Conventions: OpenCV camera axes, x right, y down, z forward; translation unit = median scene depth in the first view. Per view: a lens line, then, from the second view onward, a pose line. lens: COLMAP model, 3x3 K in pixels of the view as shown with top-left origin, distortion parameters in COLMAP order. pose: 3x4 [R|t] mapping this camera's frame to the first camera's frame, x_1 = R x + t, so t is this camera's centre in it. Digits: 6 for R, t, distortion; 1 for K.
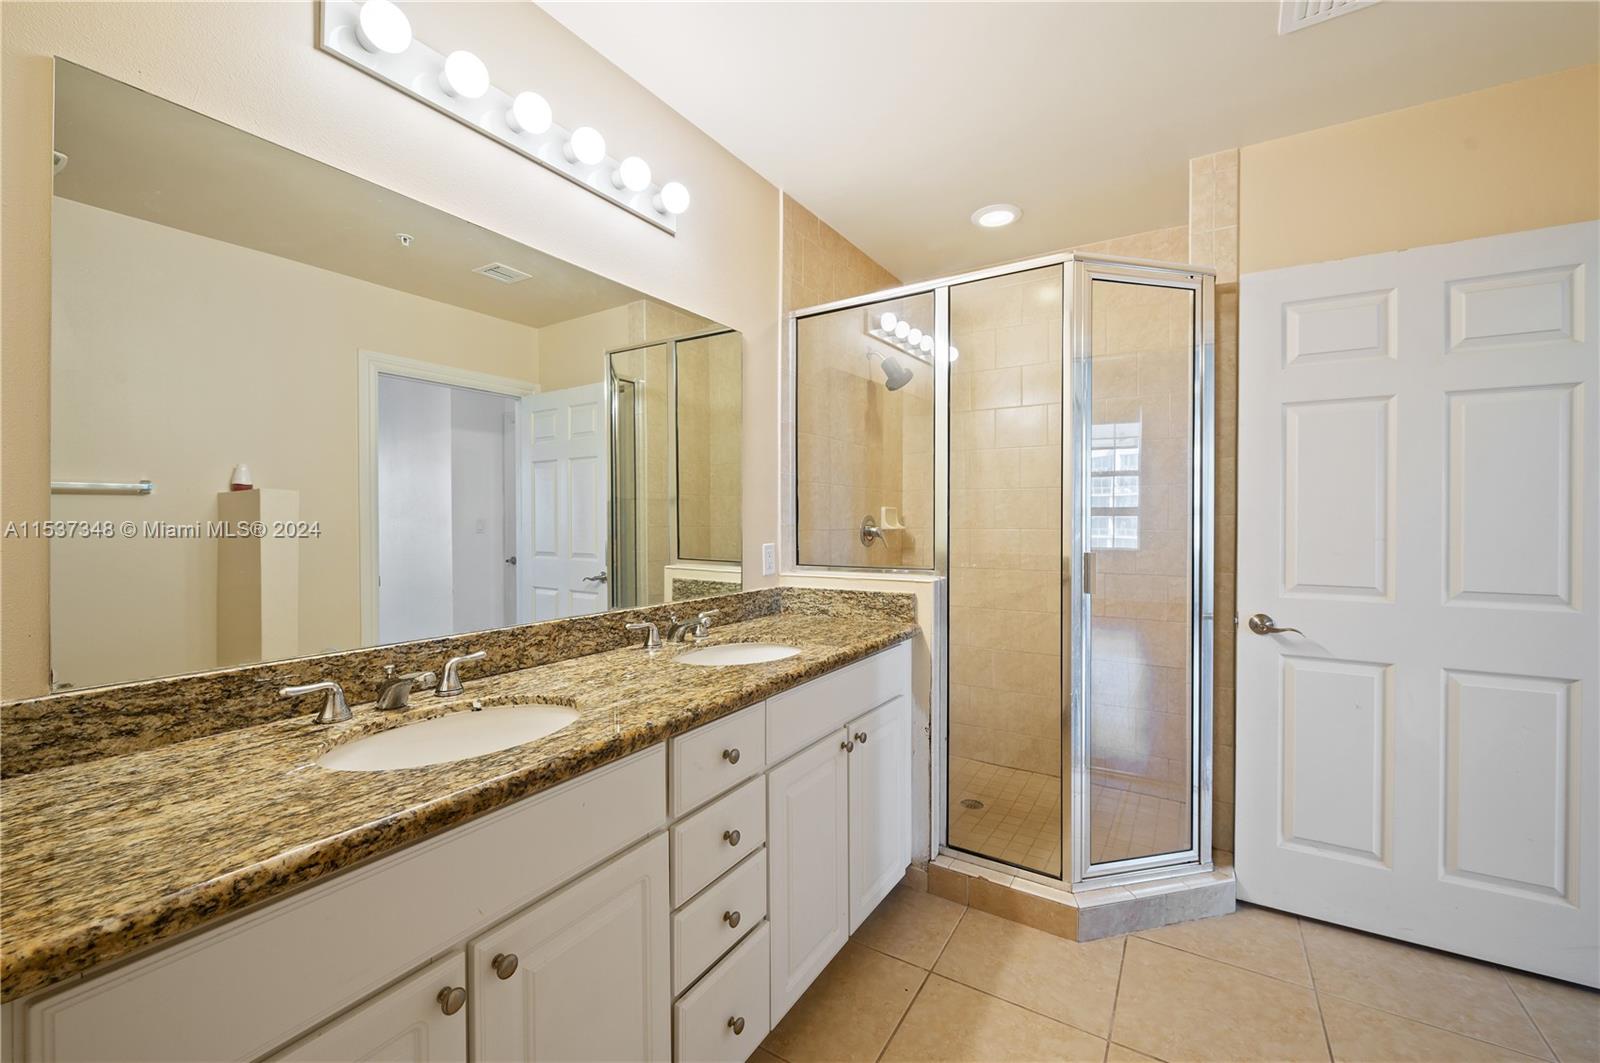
lens RADIAL K [[654.9, 0, 793.5], [0, 654.9, 523.0], [0, 0, 1]] dist [-0.005024, -0.000973]
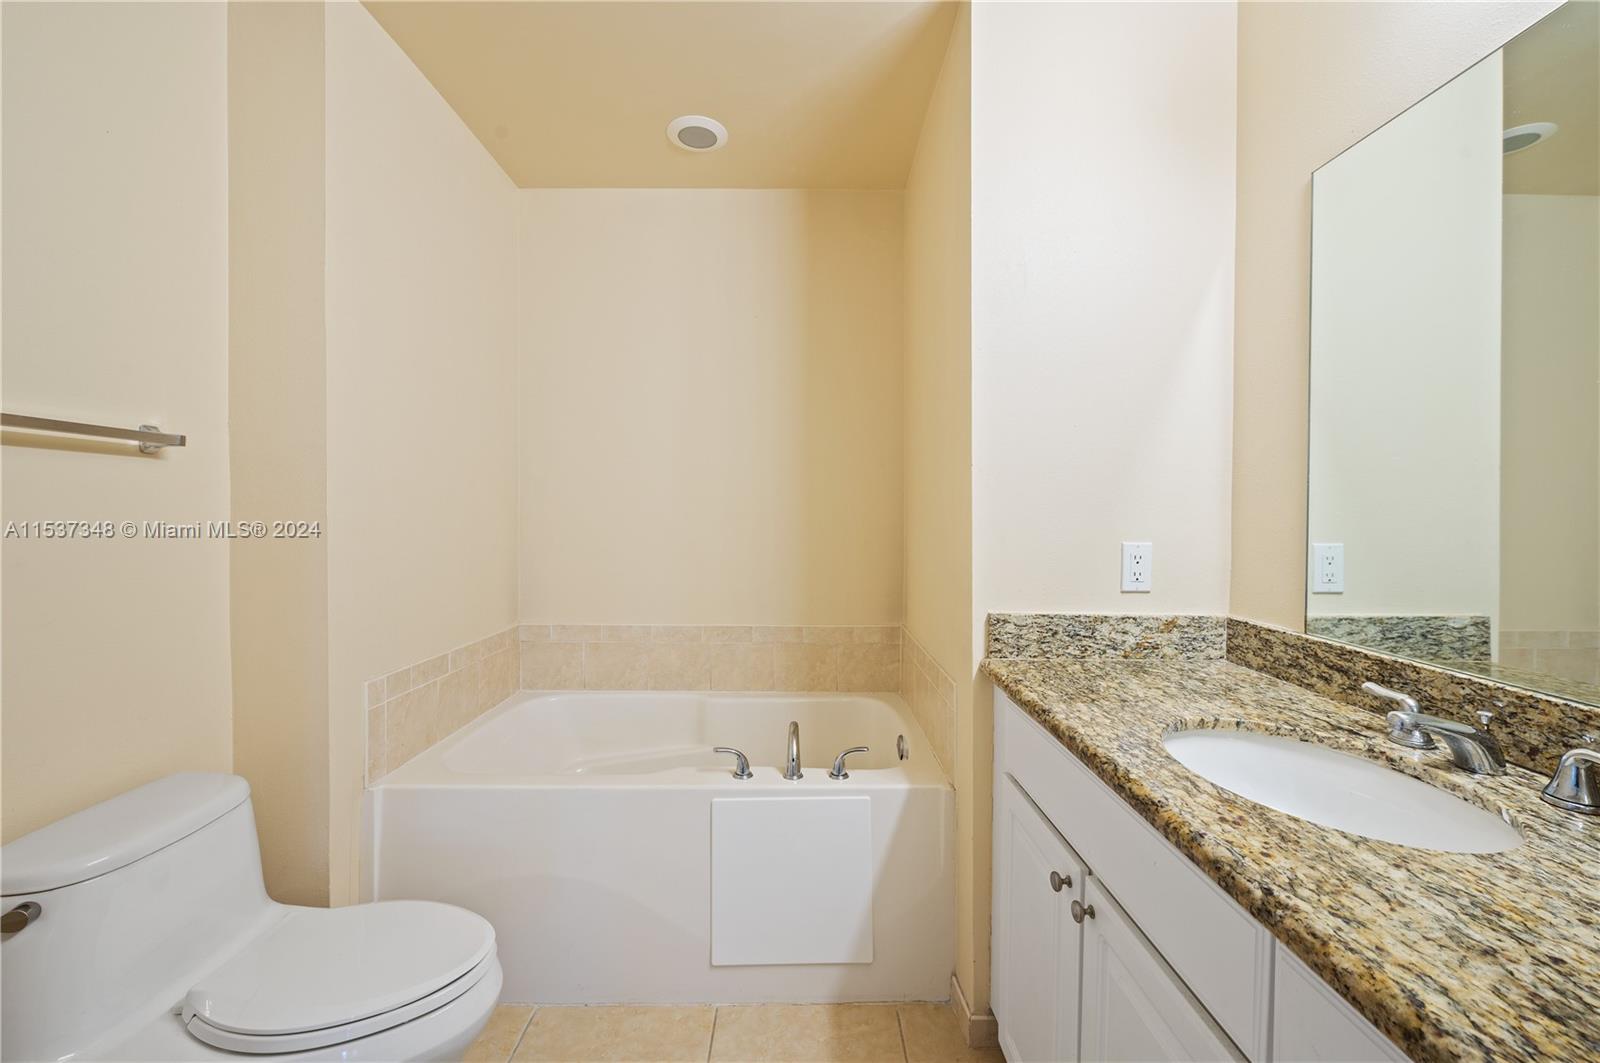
lens RADIAL K [[654.9, 0, 800.2], [0, 654.9, 525.6], [0, 0, 1]] dist [-0.005024, -0.000973]
pose [[-0.853466, 0.006431, -0.521109, 0.466135], [-0.007308, 0.999678, 0.024306, 0.004607], [0.521097, 0.024553, -0.853144, 1.469085]]
